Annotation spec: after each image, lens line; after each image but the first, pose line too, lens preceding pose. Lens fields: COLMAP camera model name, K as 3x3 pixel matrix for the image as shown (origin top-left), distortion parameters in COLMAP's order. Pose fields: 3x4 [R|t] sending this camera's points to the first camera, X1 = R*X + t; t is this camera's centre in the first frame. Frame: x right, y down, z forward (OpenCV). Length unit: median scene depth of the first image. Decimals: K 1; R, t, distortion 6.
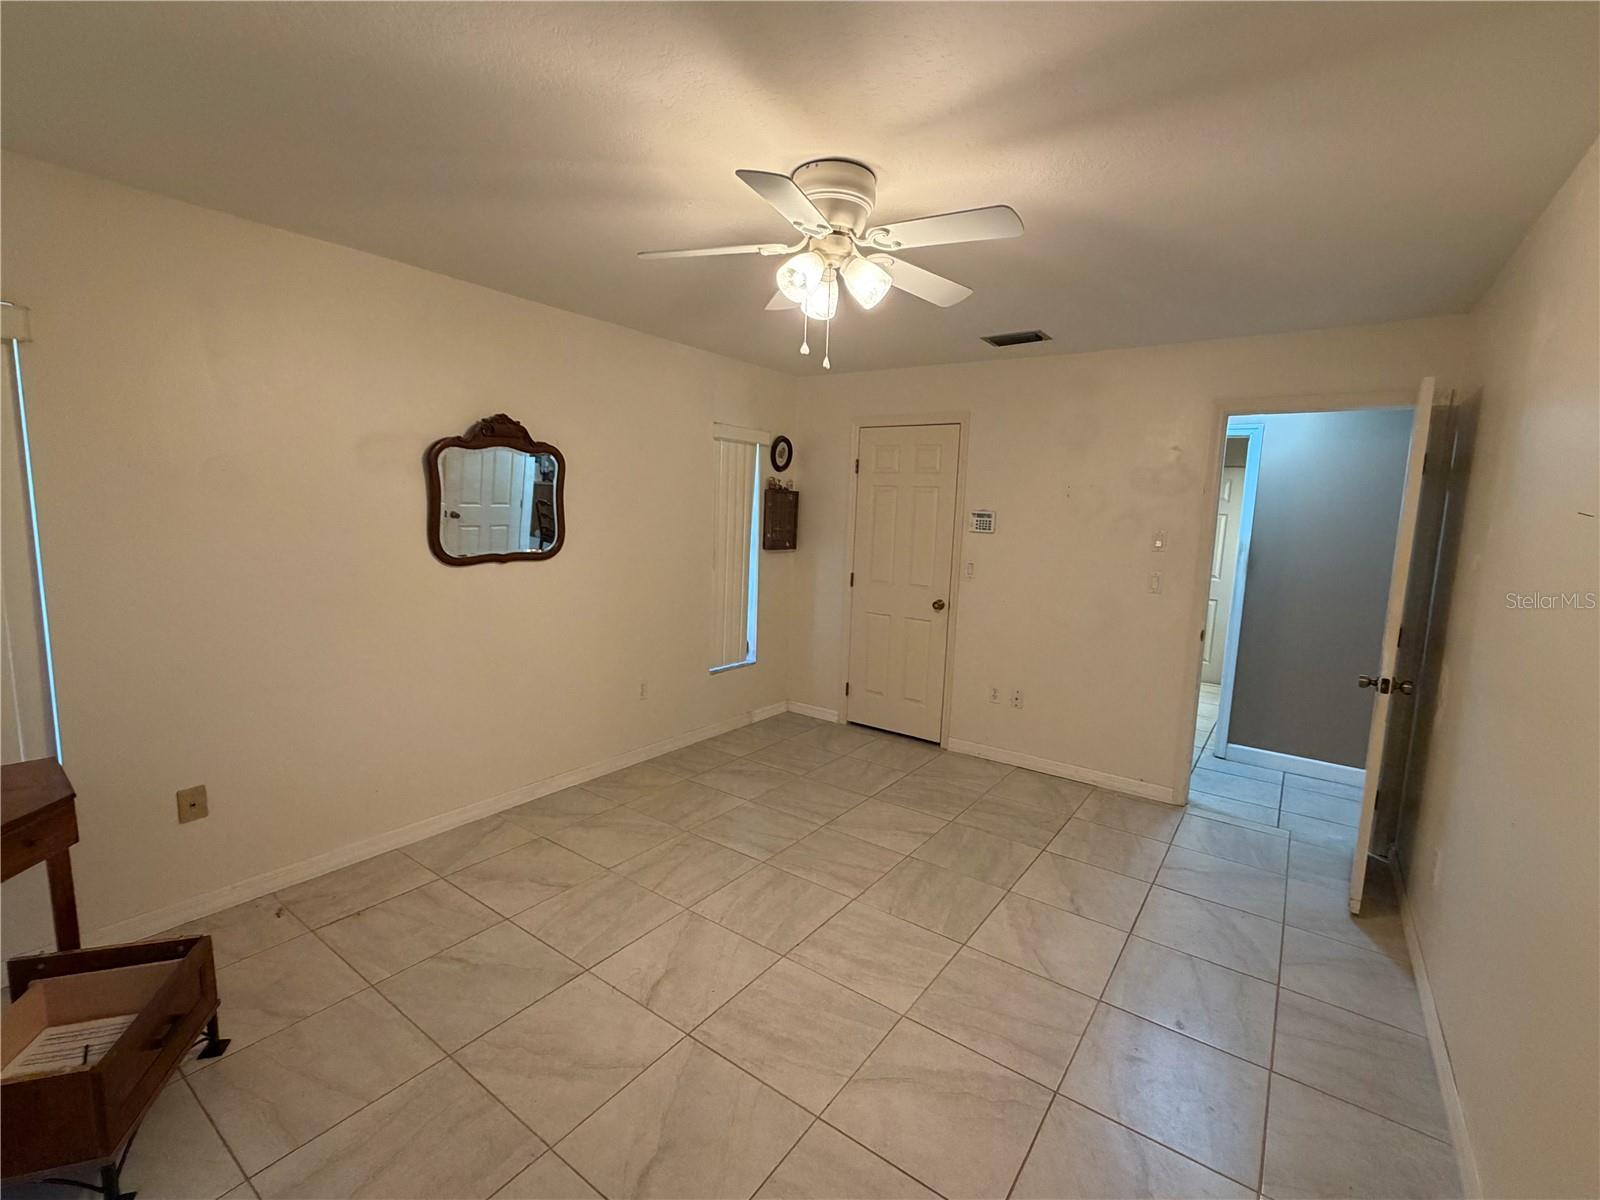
lens RADIAL K [[716.2, 0, 800.0], [0, 716.2, 600.0], [0, 0, 1]] dist [-0.001562, -0.000133]
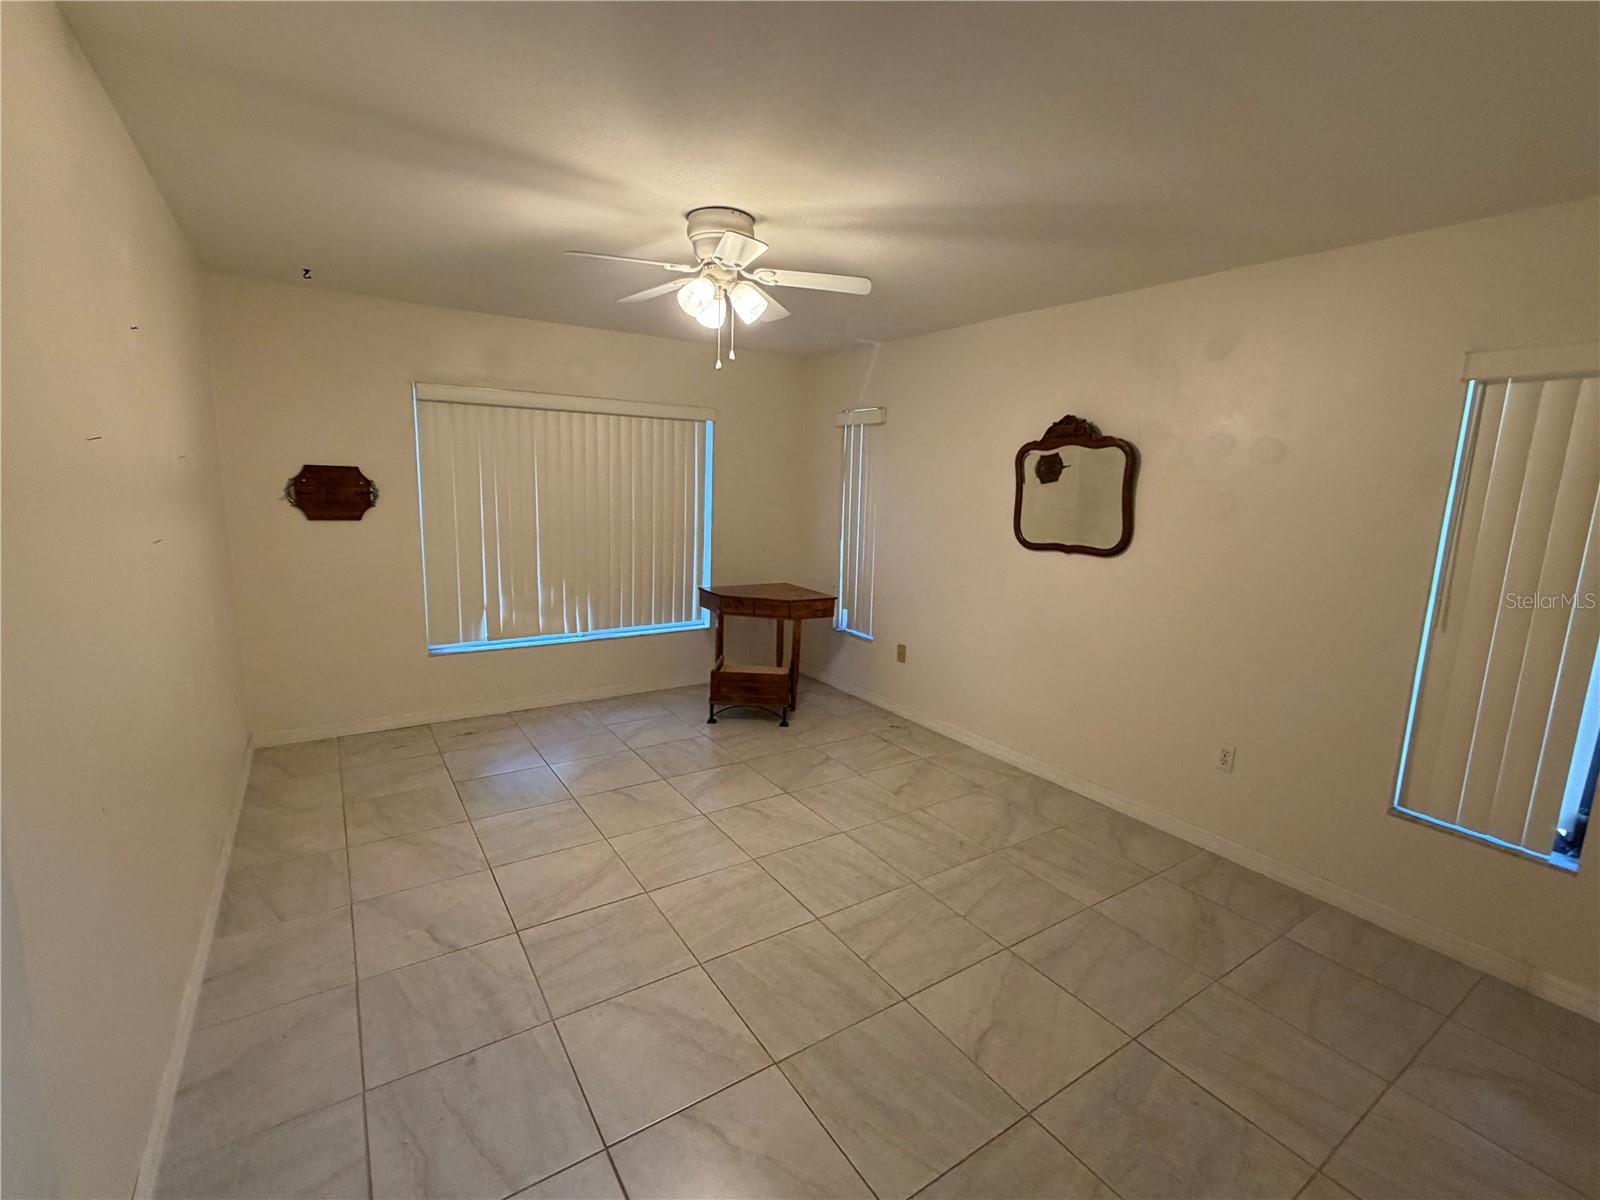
lens RADIAL K [[716.2, 0, 800.0], [0, 716.2, 600.0], [0, 0, 1]] dist [-0.001562, -0.000133]
pose [[-0.351171, 0.109623, -0.929872, 0.849252], [-0.172329, 0.968589, 0.179269, -0.123443], [0.920316, 0.223198, -0.321249, 1.141712]]
